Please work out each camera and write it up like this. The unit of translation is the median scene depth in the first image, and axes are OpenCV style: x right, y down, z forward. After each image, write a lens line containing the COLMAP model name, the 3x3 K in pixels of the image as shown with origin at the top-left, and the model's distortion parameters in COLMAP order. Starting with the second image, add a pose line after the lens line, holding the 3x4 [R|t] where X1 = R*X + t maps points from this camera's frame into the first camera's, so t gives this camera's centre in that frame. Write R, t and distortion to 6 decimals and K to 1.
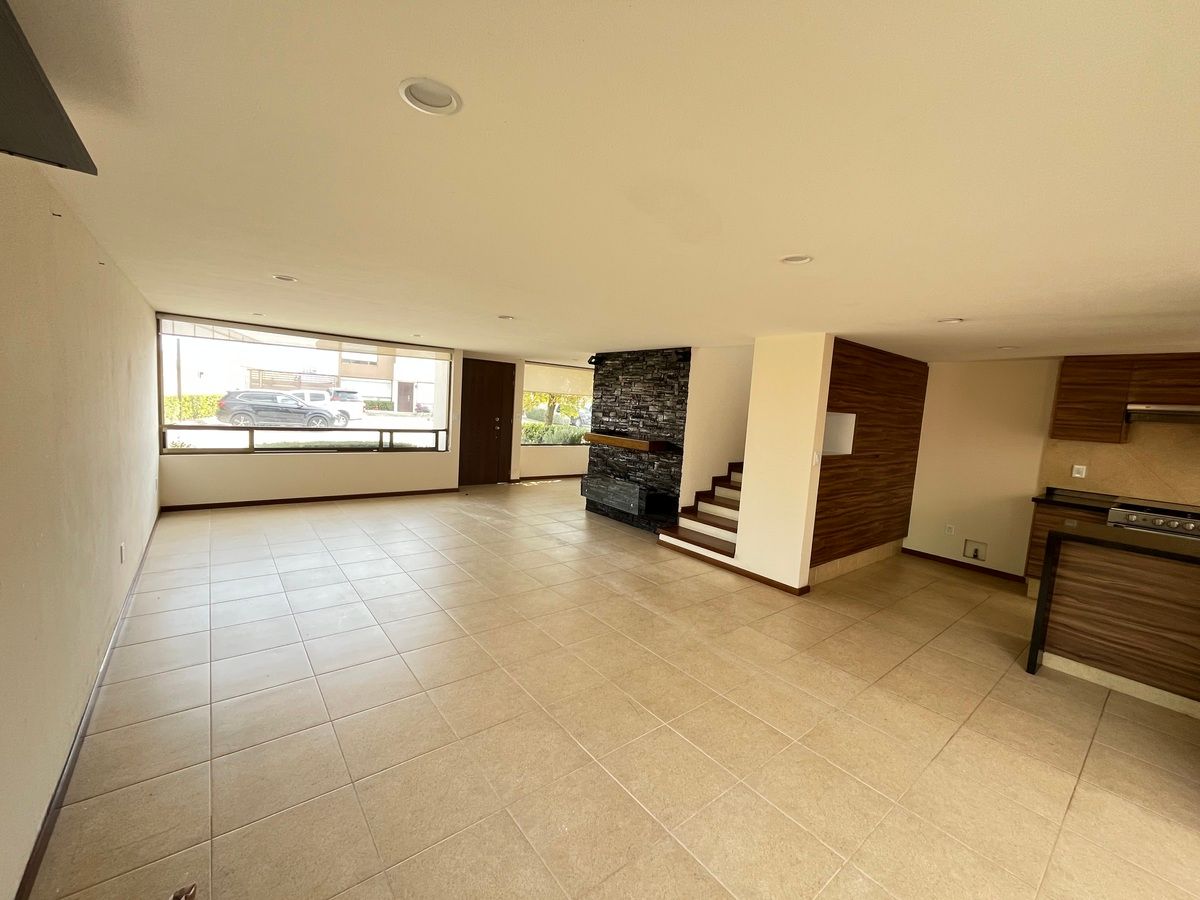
lens RADIAL K [[491.1, 0, 599.9], [0, 491.1, 449.7], [0, 0, 1]] dist [-0.004112, -0.000191]
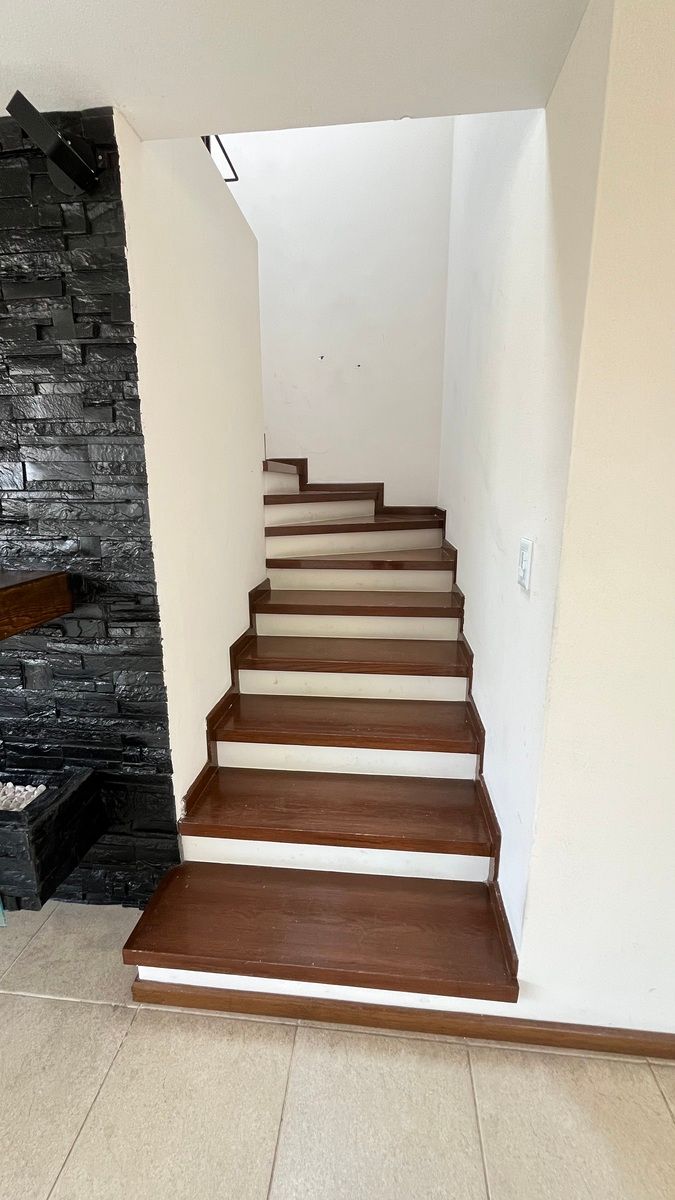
lens RADIAL K [[483.1, 0, 334.9], [0, 483.1, 598.8], [0, 0, 1]] dist [-0.002740, 0.000131]
pose [[0.699875, -0.225348, 0.677786, 0.068923], [0.119011, 0.972453, 0.200428, -0.038637], [-0.704281, -0.059610, 0.707414, 0.776928]]
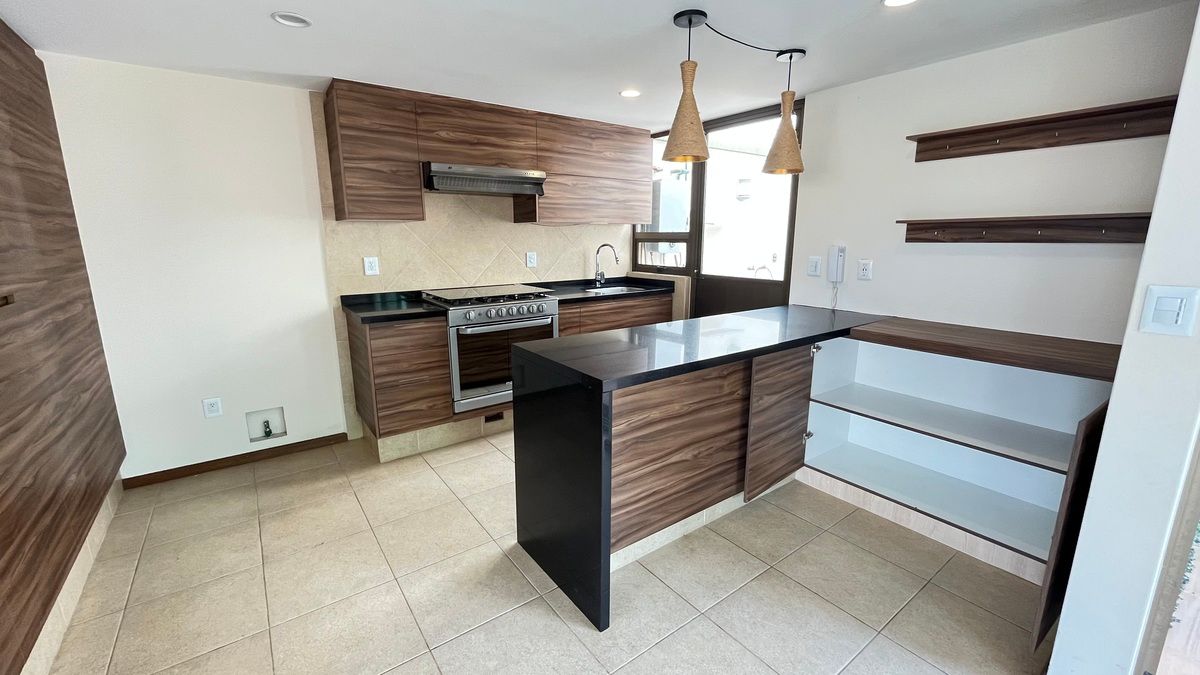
lens RADIAL K [[483.1, 0, 585.5], [0, 483.1, 339.6], [0, 0, 1]] dist [-0.002740, 0.000131]
pose [[0.055725, -0.269942, 0.961263, 0.249757], [0.101497, 0.959303, 0.263508, -0.005464], [-0.993274, 0.082882, 0.080855, 0.543393]]
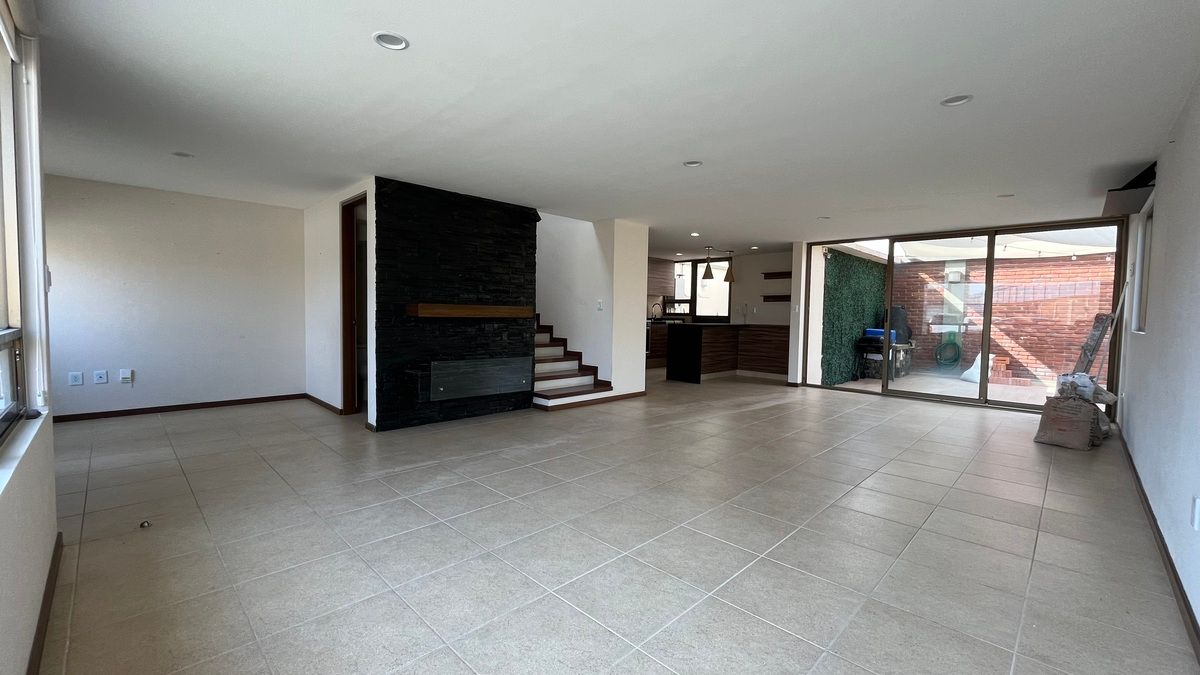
lens RADIAL K [[483.1, 0, 607.5], [0, 483.1, 333.1], [0, 0, 1]] dist [-0.002740, 0.000131]
pose [[-0.127059, -0.107511, 0.986052, -0.820745], [0.069850, 0.990671, 0.117015, -0.064581], [-0.989433, 0.083743, -0.118364, 0.990389]]
